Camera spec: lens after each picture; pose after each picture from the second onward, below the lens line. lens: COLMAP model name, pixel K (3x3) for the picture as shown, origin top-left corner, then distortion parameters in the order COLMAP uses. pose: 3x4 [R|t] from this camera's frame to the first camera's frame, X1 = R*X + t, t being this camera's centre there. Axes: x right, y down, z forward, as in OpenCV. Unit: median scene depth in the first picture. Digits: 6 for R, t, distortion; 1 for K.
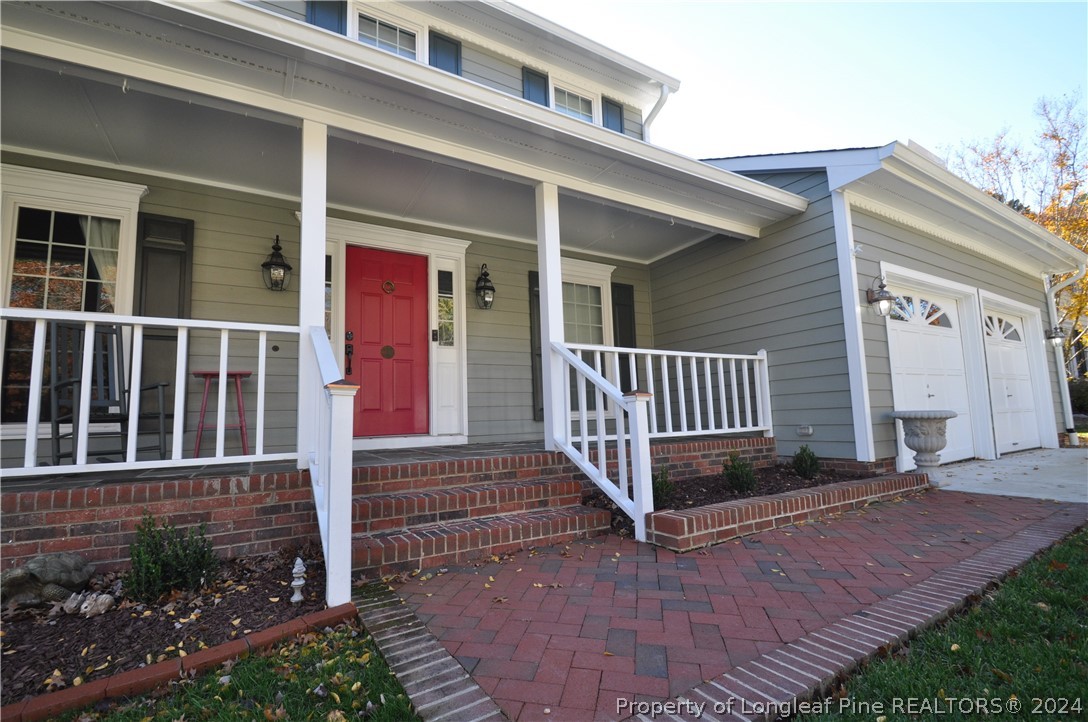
lens RADIAL K [[474.5, 0, 534.9], [0, 474.5, 372.2], [0, 0, 1]] dist [0.012046, -0.016535]
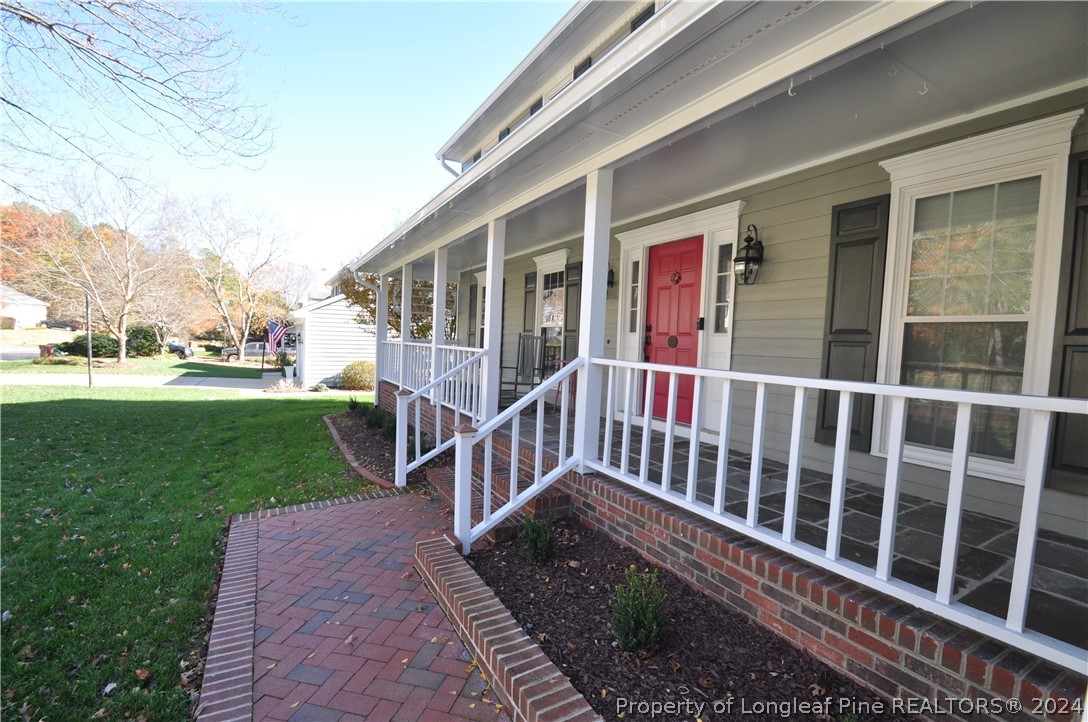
lens RADIAL K [[474.5, 0, 534.9], [0, 474.5, 372.2], [0, 0, 1]] dist [0.012046, -0.016535]
pose [[-0.020489, 0.103060, -0.994464, 0.823980], [0.071947, 0.992246, 0.101348, -0.113366], [0.997198, -0.069472, -0.027745, 0.789142]]
